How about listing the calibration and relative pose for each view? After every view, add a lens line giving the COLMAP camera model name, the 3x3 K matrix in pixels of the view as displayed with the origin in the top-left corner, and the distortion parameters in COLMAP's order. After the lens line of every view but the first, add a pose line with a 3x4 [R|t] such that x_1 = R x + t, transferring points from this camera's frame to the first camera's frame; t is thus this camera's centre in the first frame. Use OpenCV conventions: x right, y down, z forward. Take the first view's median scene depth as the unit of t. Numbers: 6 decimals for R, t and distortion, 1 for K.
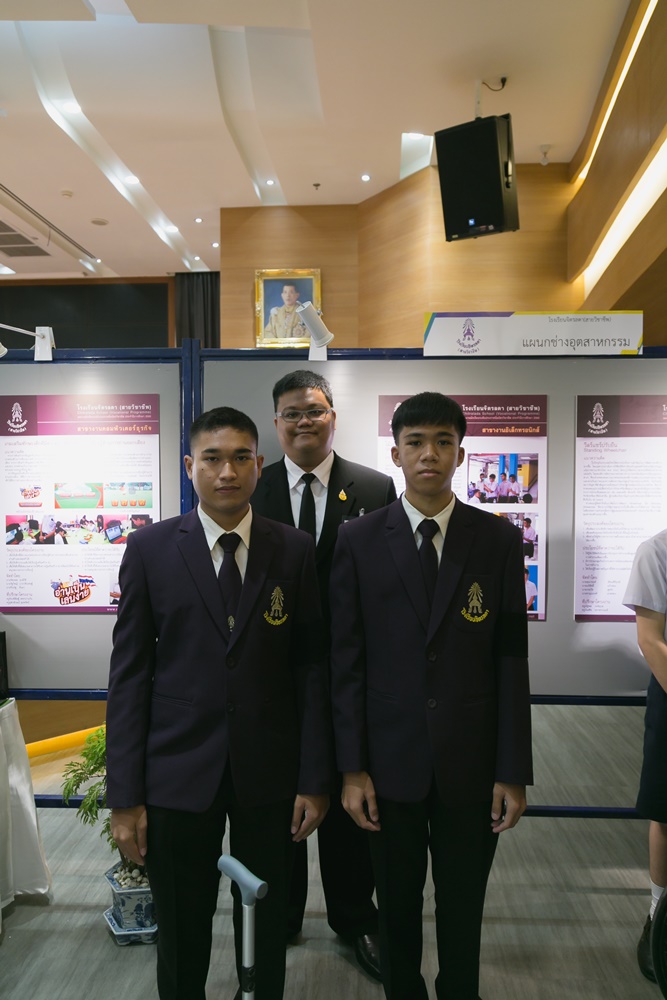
lens RADIAL K [[683.4, 0, 333.9], [0, 683.4, 500.8], [0, 0, 1]] dist [0.002082, 0.019558]
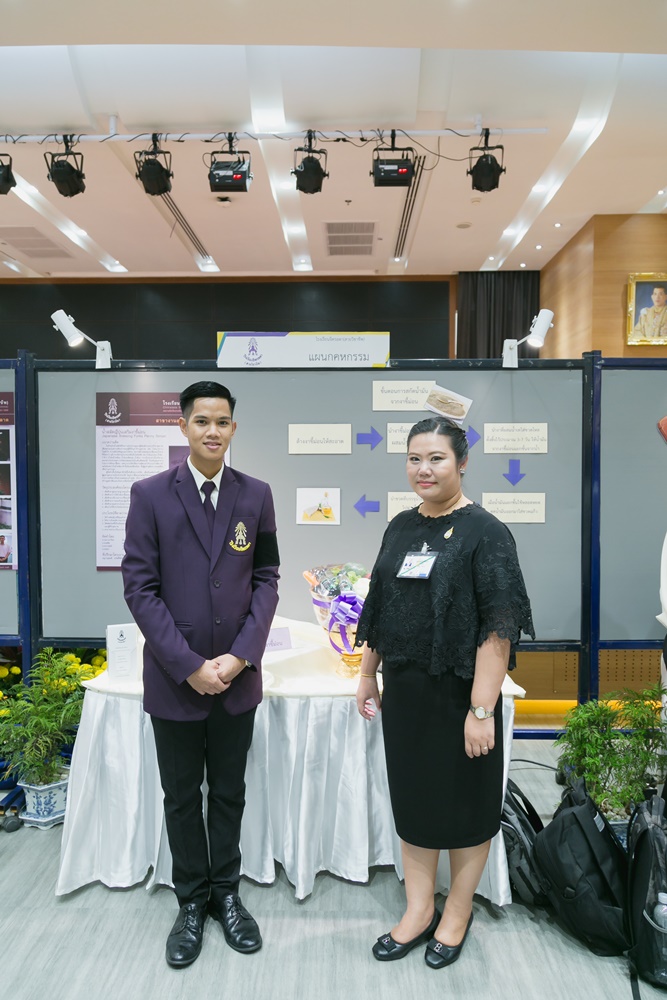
lens RADIAL K [[683.4, 0, 268.1], [0, 683.4, 496.7], [0, 0, 1]] dist [0.002082, 0.019558]
pose [[0.998469, -0.002537, 0.055253, -0.808561], [0.001878, 0.999927, 0.011977, 0.001482], [-0.055279, -0.011855, 0.998401, -0.057814]]
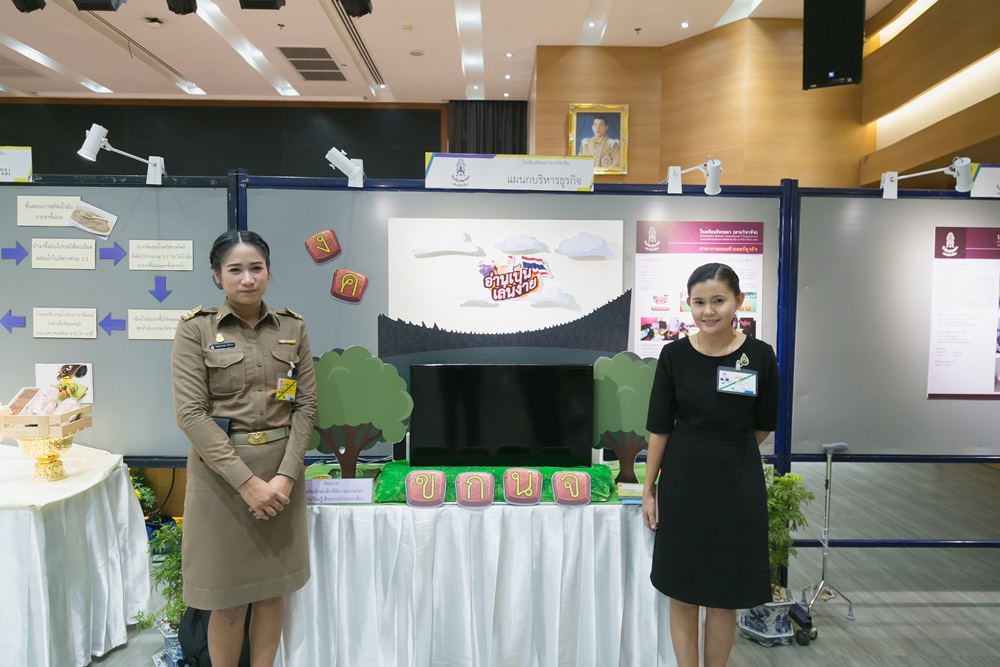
lens RADIAL K [[683.4, 0, 476.4], [0, 683.4, 332.5], [0, 0, 1]] dist [0.002082, 0.019558]
pose [[0.995970, 0.003509, 0.089614, -0.391966], [-0.005121, 0.999829, 0.017764, 0.012471], [-0.089537, -0.018152, 0.995818, -0.094490]]
